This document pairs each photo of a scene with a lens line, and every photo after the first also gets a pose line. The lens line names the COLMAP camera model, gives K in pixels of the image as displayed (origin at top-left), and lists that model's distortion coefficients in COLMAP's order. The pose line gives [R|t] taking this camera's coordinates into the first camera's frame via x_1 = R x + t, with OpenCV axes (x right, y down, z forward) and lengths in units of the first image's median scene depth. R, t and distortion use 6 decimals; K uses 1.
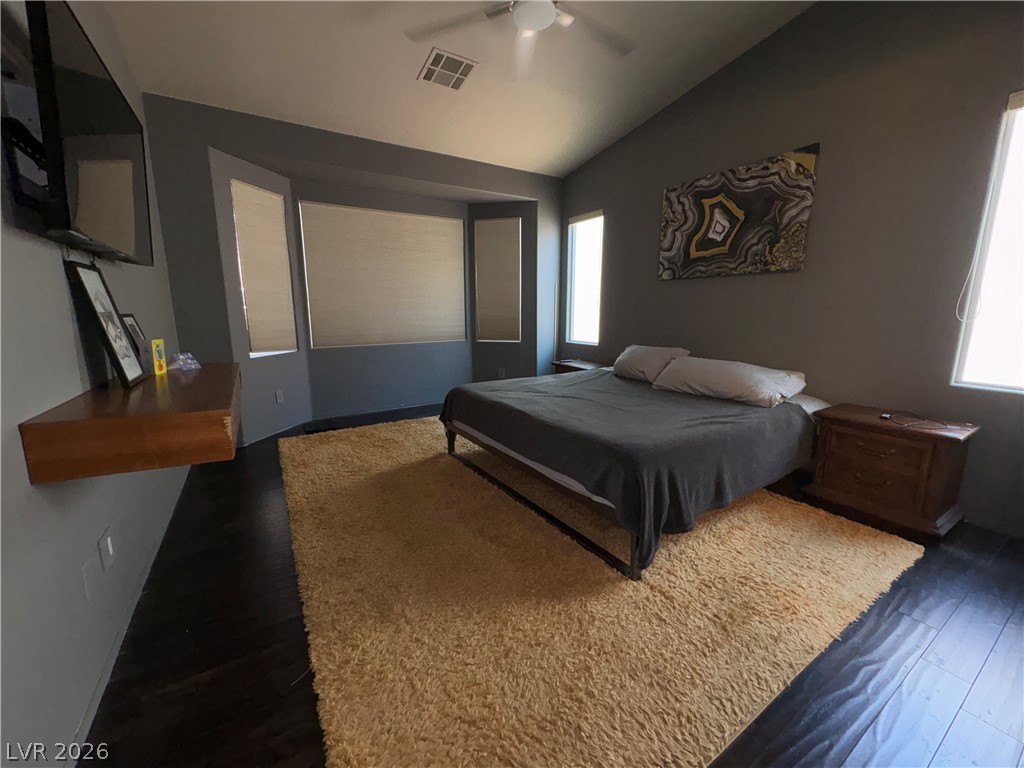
lens RADIAL K [[409.7, 0, 512.0], [0, 409.7, 384.0], [0, 0, 1]] dist [-0.000251, -0.000014]
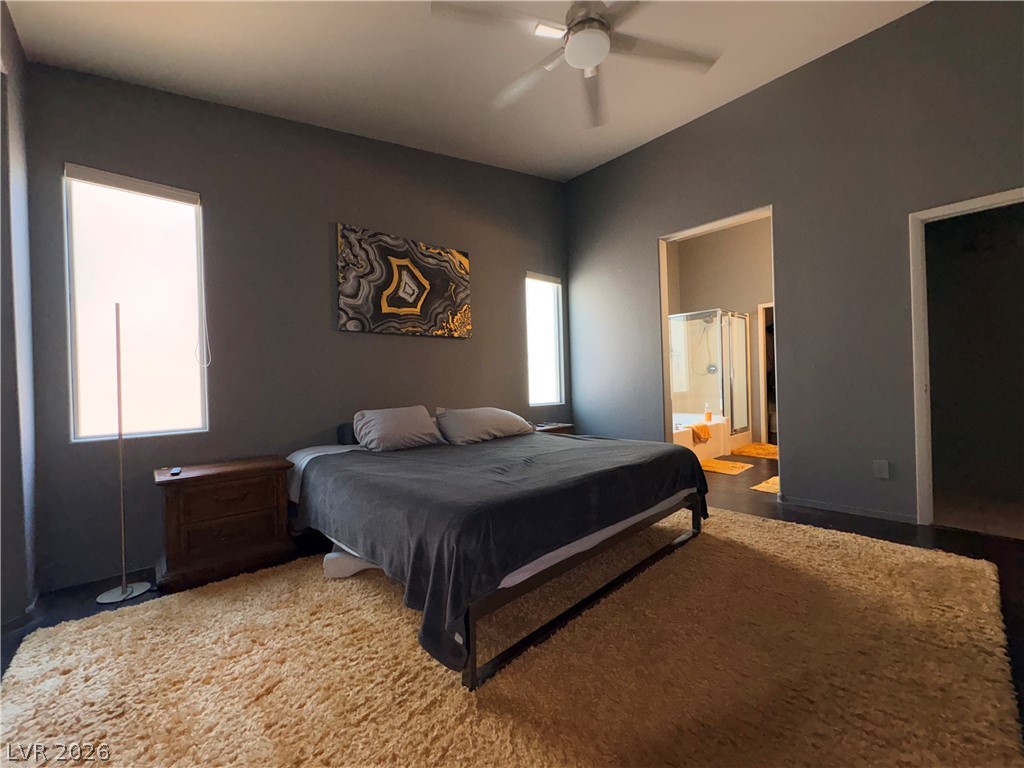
lens RADIAL K [[409.7, 0, 512.0], [0, 409.7, 384.0], [0, 0, 1]] dist [-0.000251, -0.000014]
pose [[-0.189800, 0.002402, 0.981820, -0.556395], [0.206451, 0.977737, 0.037518, -0.128940], [-0.959872, 0.209819, -0.186071, 0.973518]]
